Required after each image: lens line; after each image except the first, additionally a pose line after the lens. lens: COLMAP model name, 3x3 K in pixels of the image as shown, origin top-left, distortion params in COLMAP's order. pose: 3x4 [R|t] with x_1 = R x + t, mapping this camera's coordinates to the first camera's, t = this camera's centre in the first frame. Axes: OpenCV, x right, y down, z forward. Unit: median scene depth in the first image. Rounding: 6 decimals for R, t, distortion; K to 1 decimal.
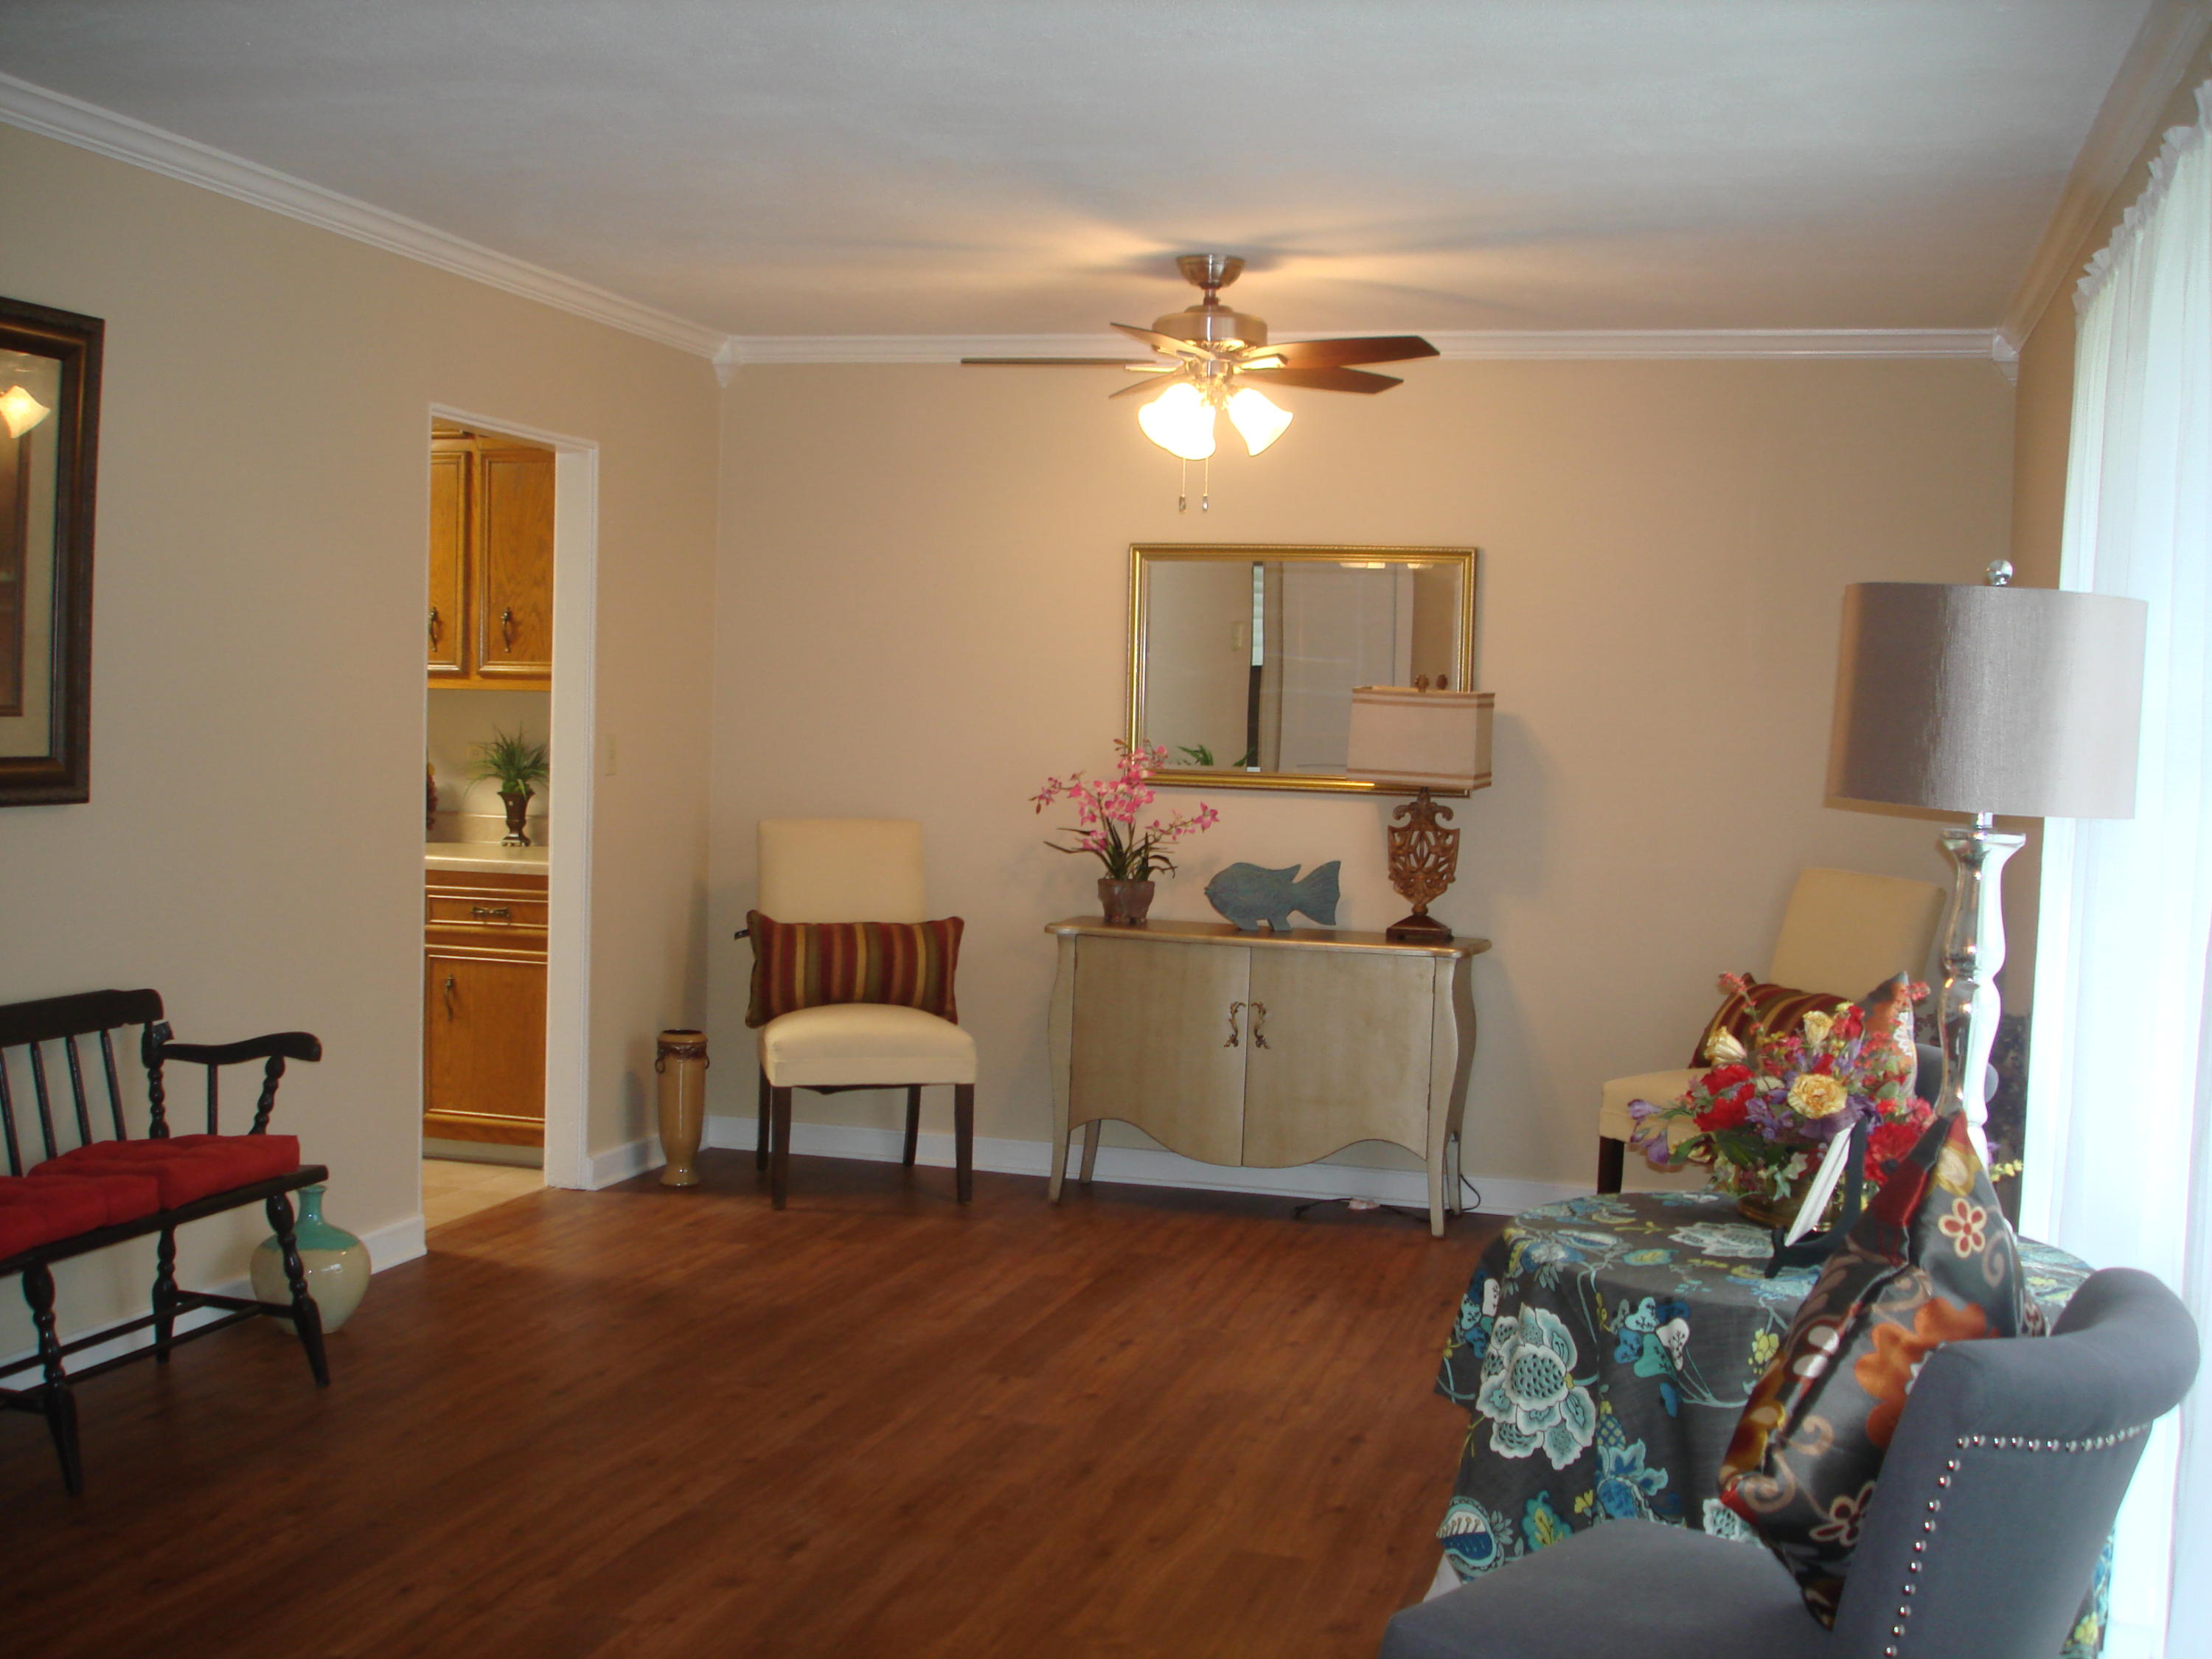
lens RADIAL K [[2538.4, 0, 1116.2], [0, 2538.4, 834.8], [0, 0, 1]] dist [-0.021550, -0.295897]
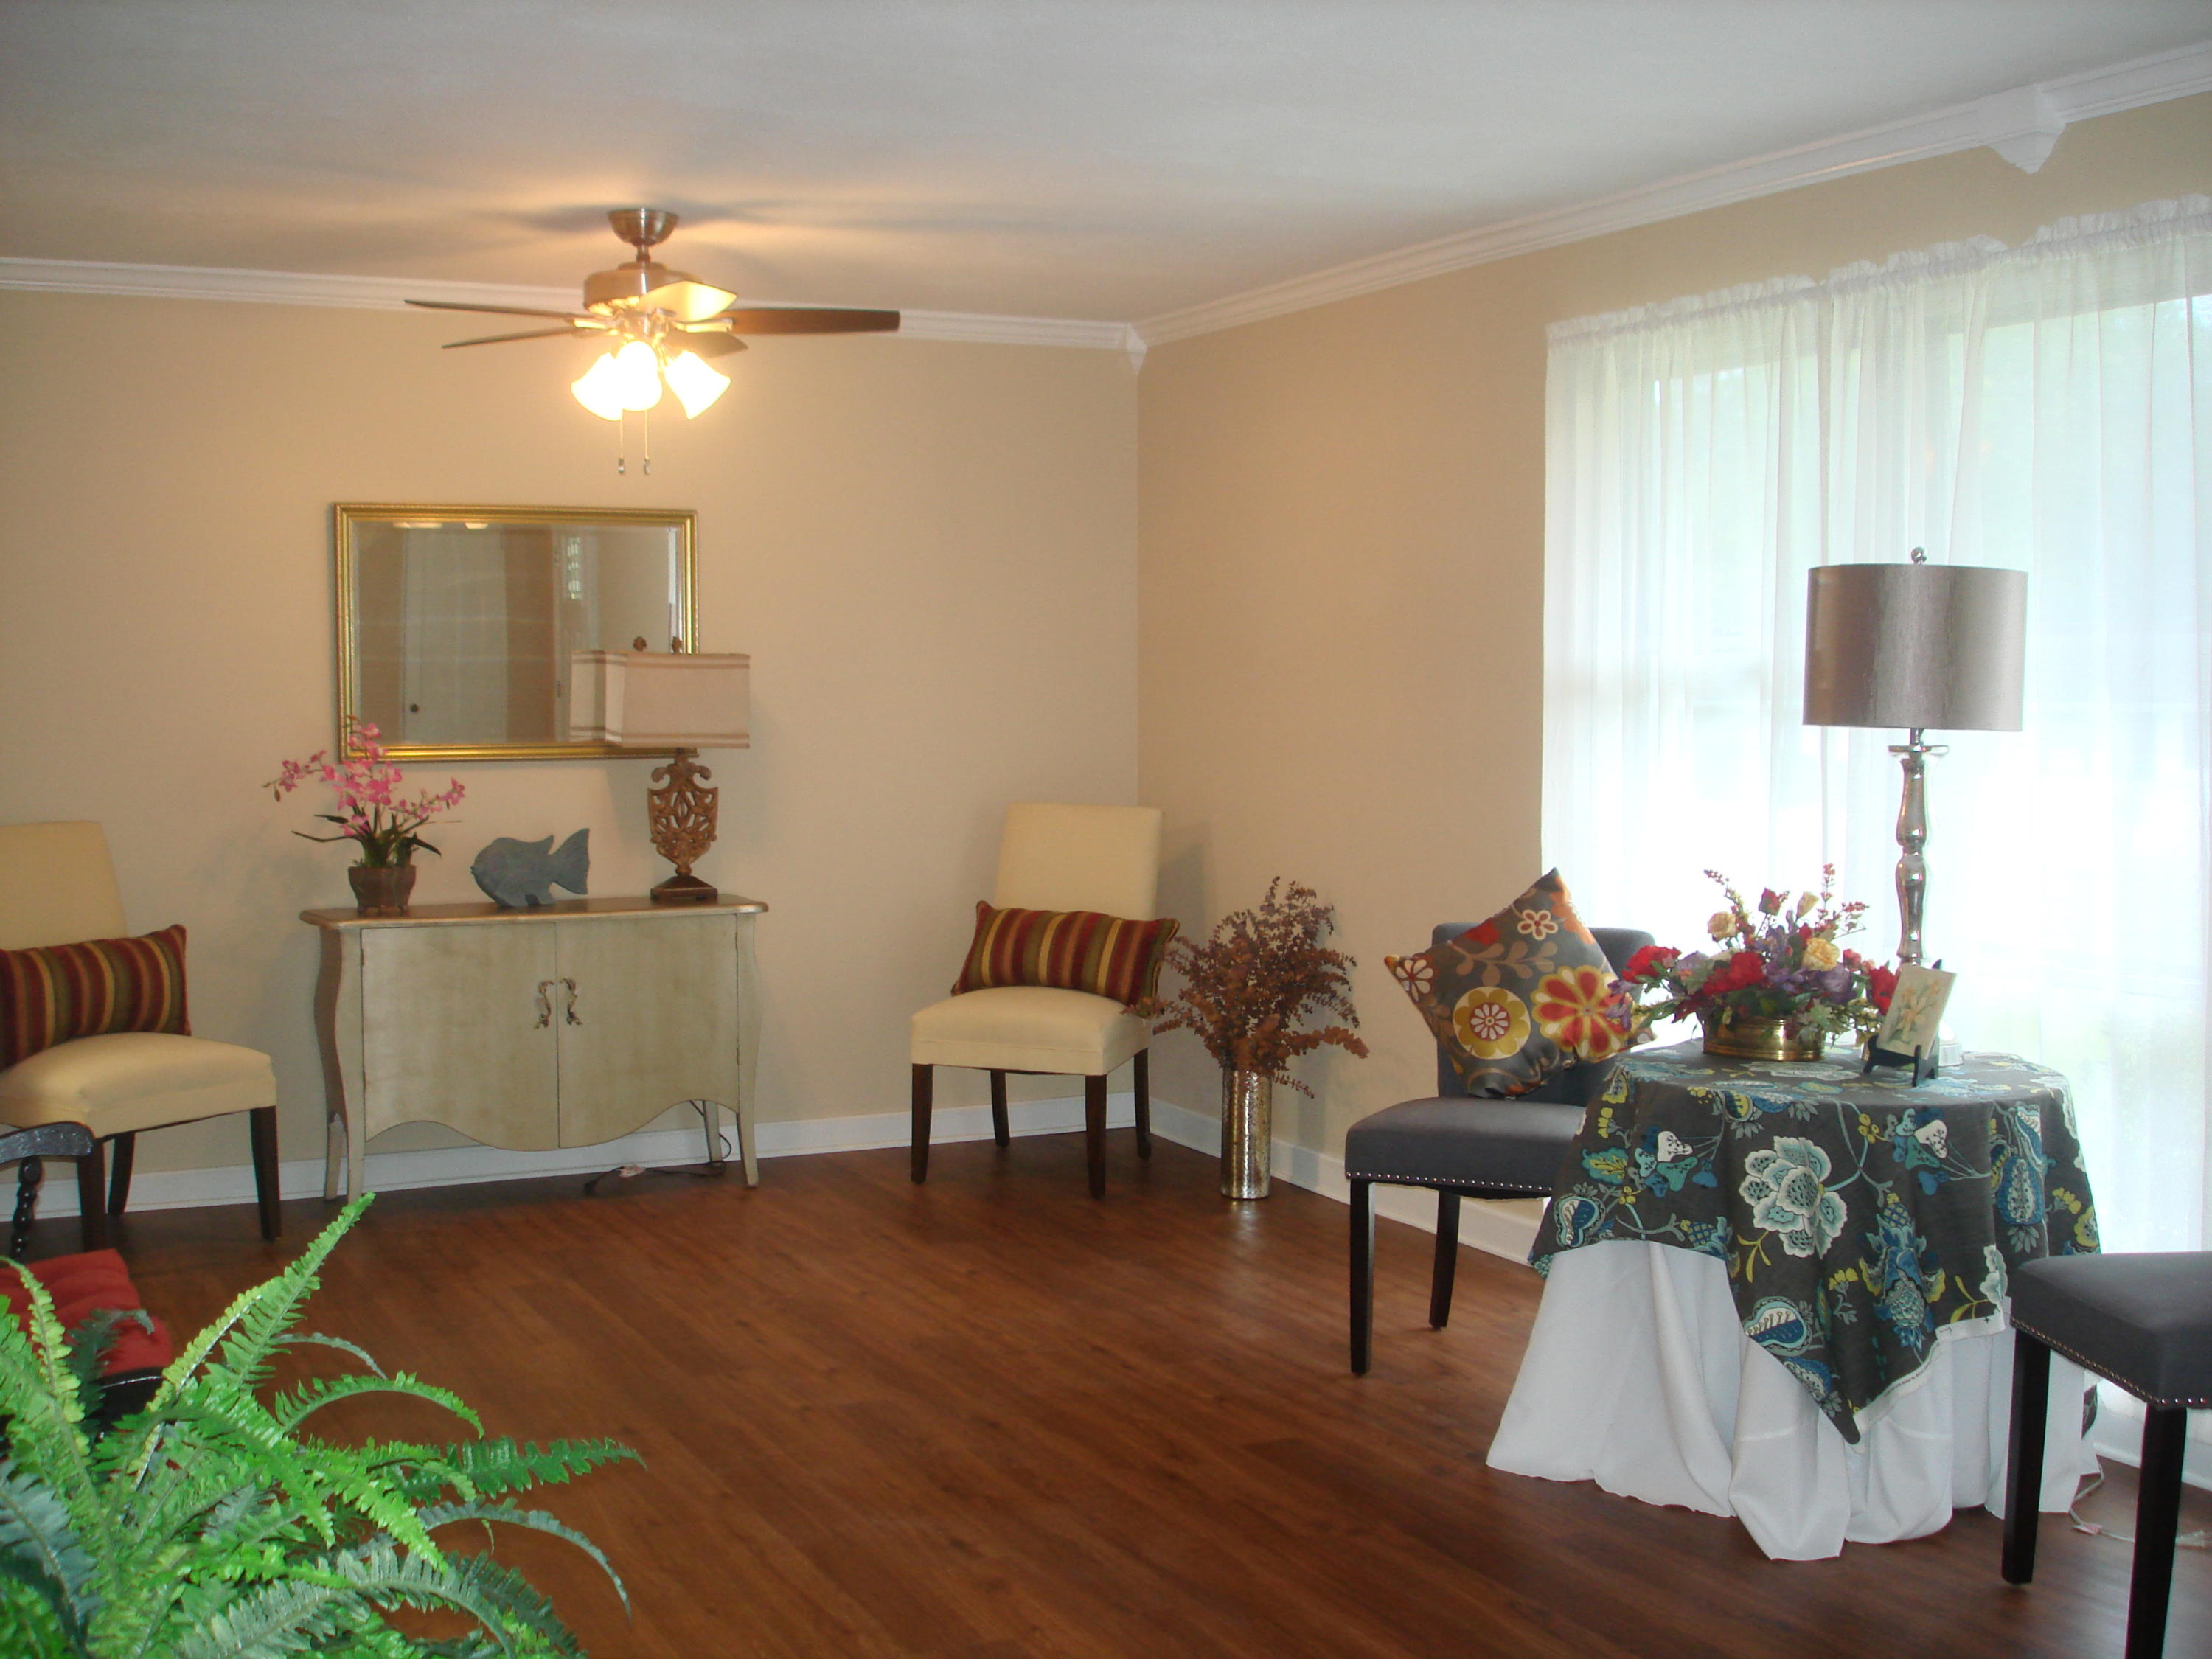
lens RADIAL K [[2546.6, 0, 1105.8], [0, 2546.6, 856.7], [0, 0, 1]] dist [-0.059458, -0.025412]
pose [[0.733932, -0.080343, 0.674455, -0.442960], [0.060536, 0.996765, 0.052863, -0.019304], [-0.676520, 0.002031, 0.736421, 0.144272]]
